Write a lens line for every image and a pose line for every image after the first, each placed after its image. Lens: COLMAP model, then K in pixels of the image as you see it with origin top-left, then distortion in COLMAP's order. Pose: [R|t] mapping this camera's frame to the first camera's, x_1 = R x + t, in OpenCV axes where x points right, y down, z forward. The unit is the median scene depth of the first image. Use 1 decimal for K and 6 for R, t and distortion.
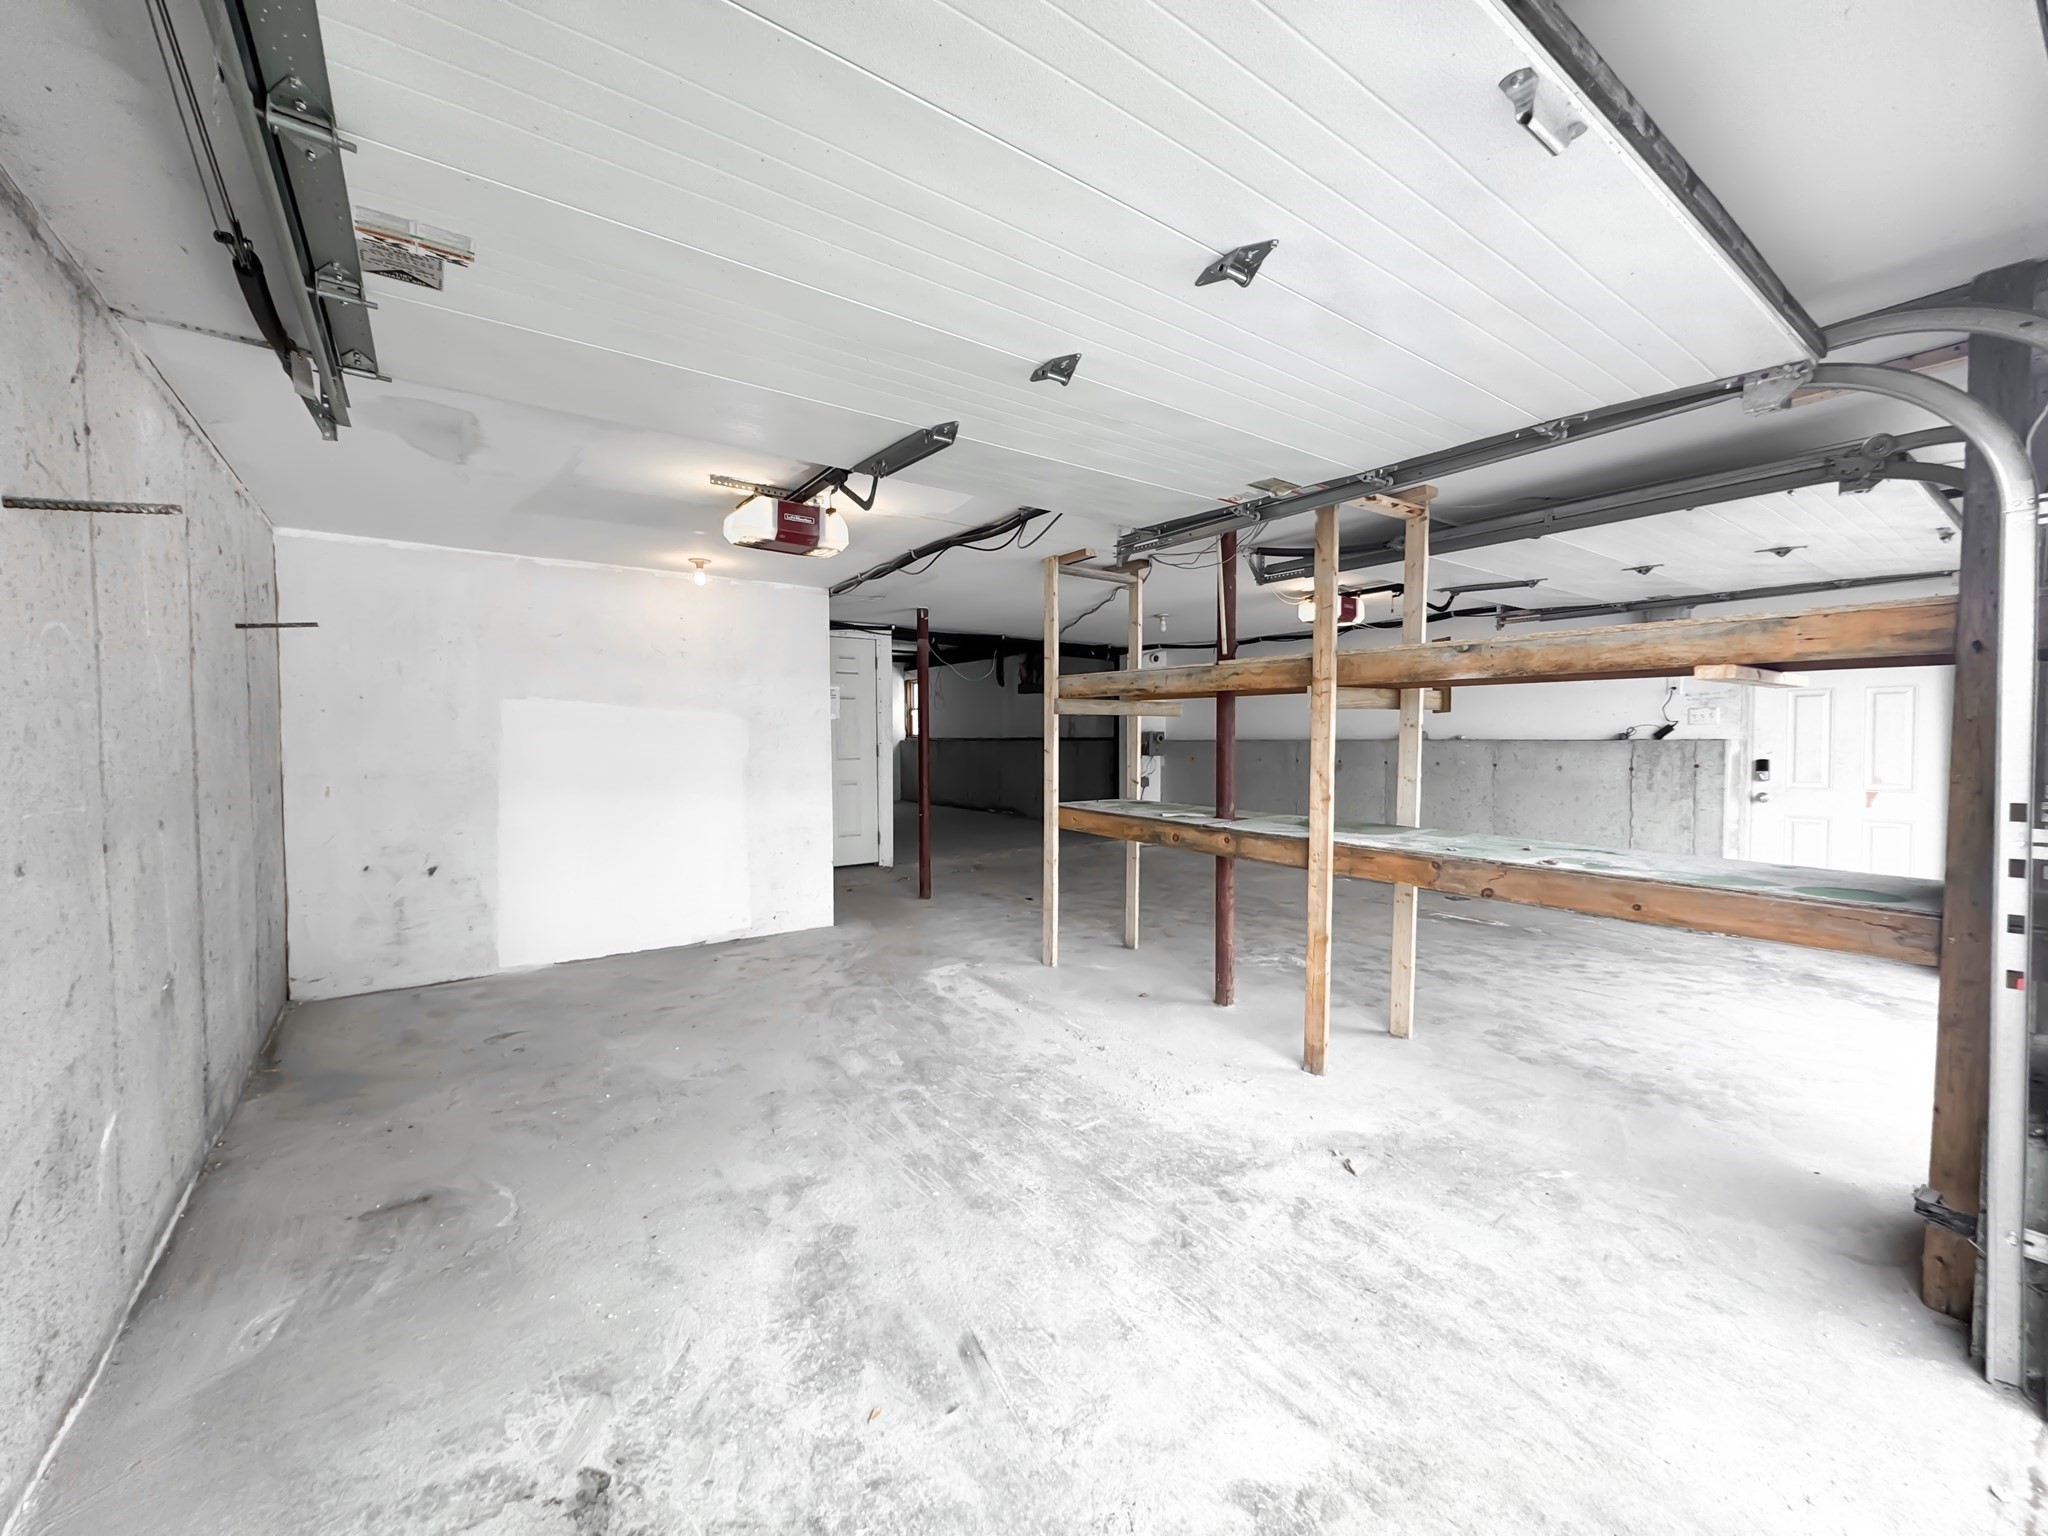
lens RADIAL K [[812.7, 0, 1017.1], [0, 812.7, 762.2], [0, 0, 1]] dist [-0.003855, -0.000251]
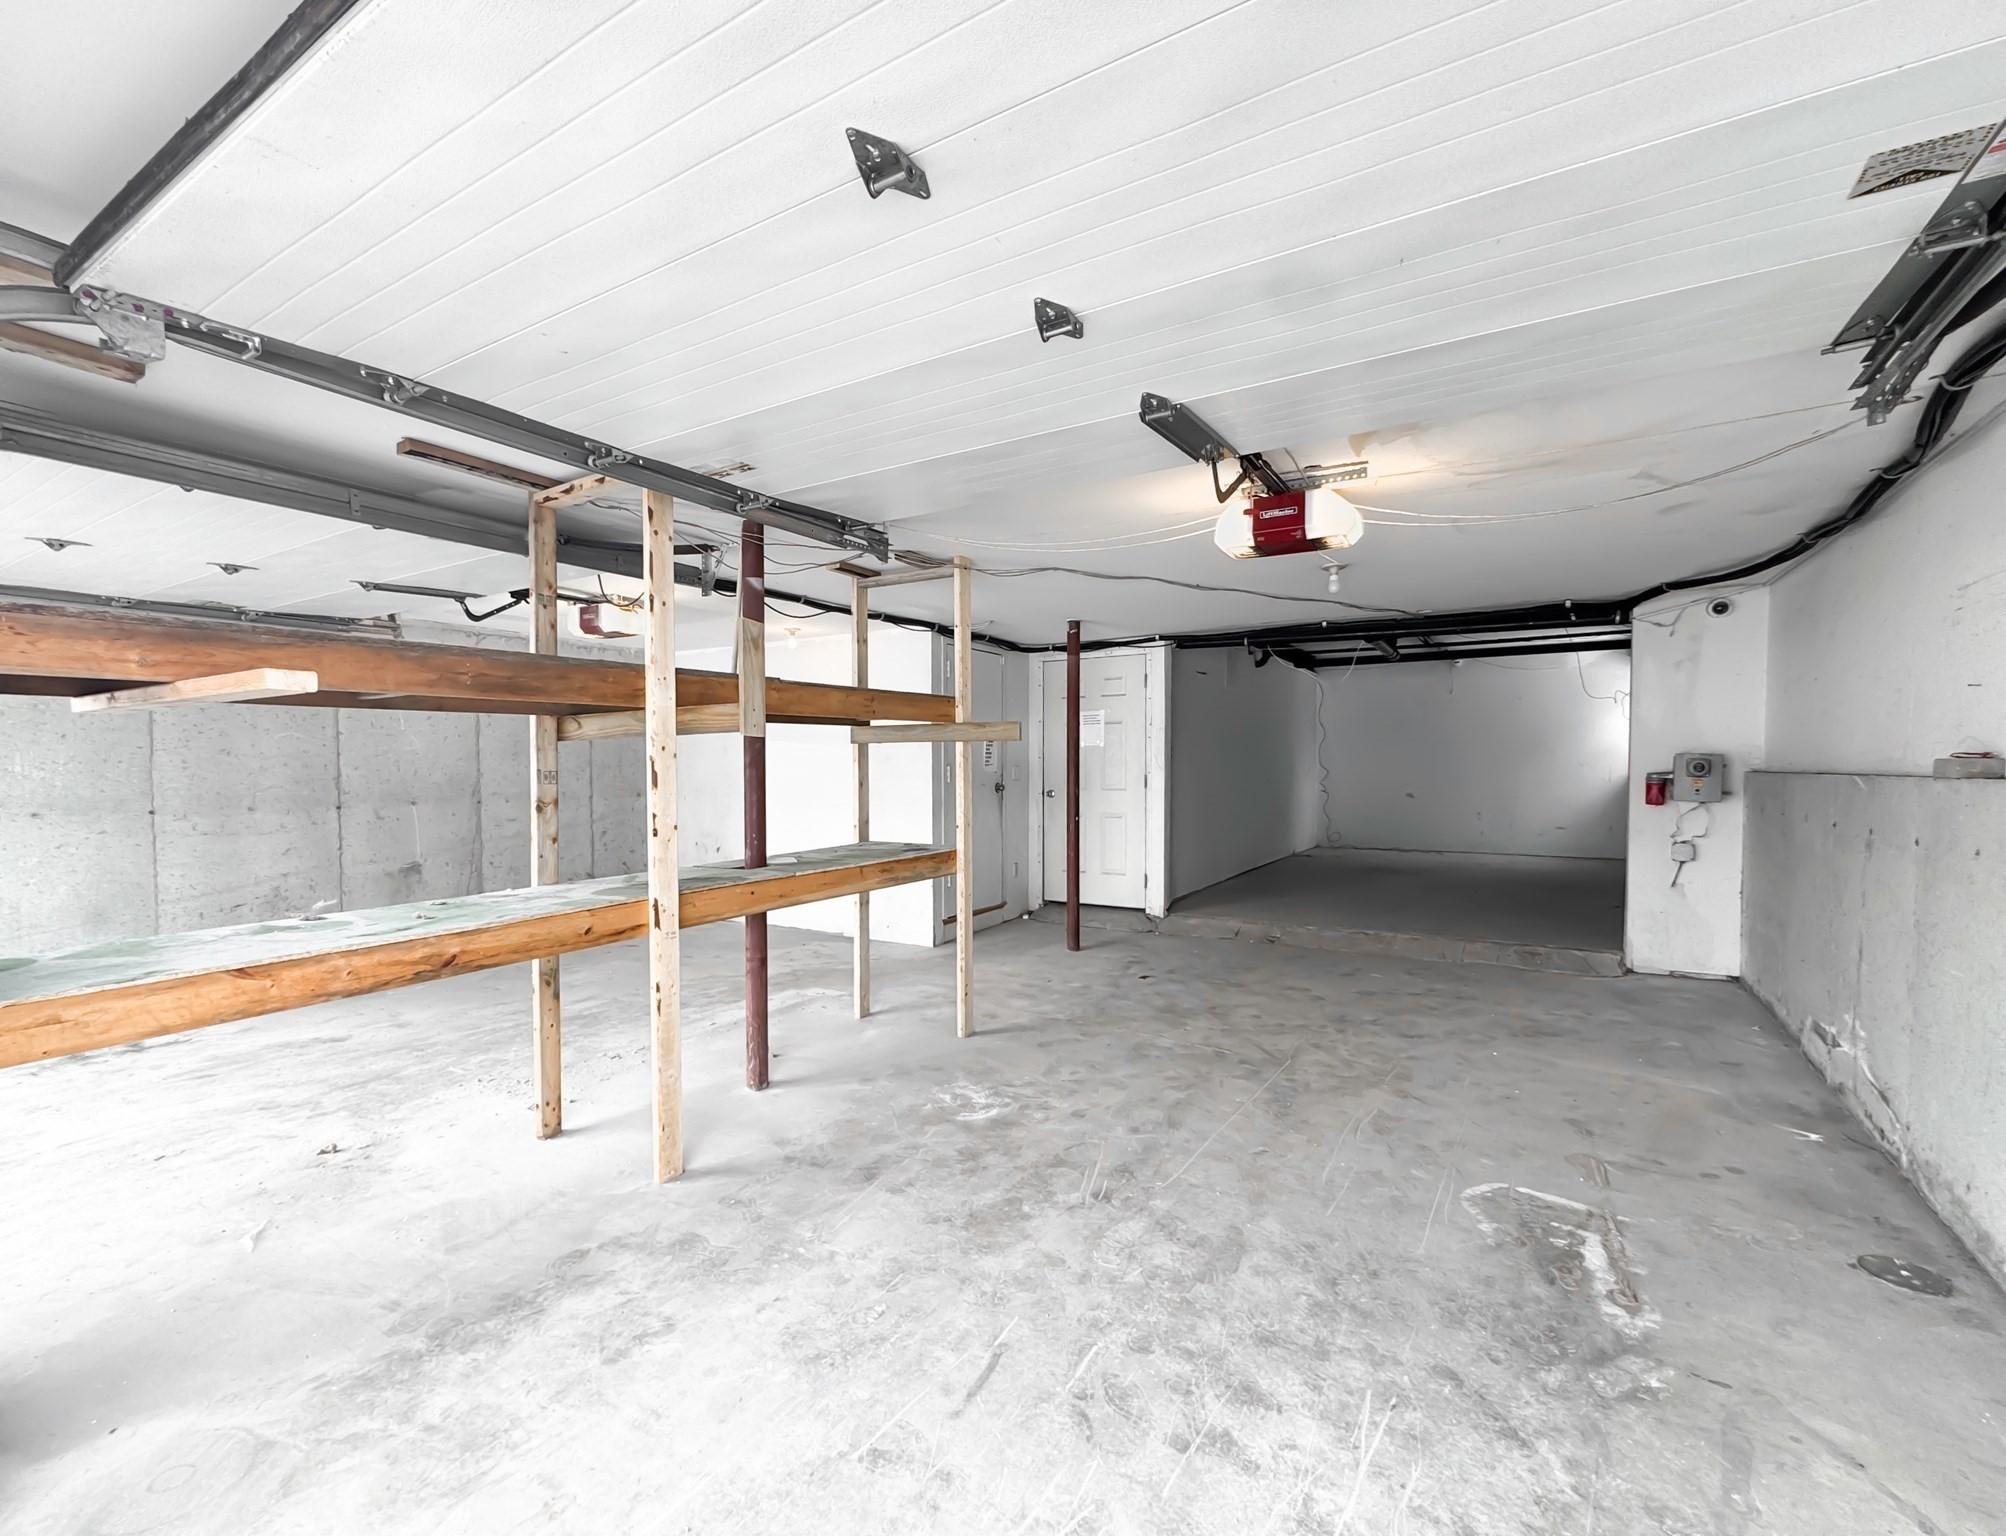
lens RADIAL K [[899.1, 0, 993.6], [0, 899.1, 770.5], [0, 0, 1]] dist [0.000361, 0.000310]
pose [[0.377622, 0.010219, -0.925904, 1.454970], [-0.025079, 0.999685, 0.000805, -0.051920], [0.925620, 0.022917, 0.377759, 1.025485]]
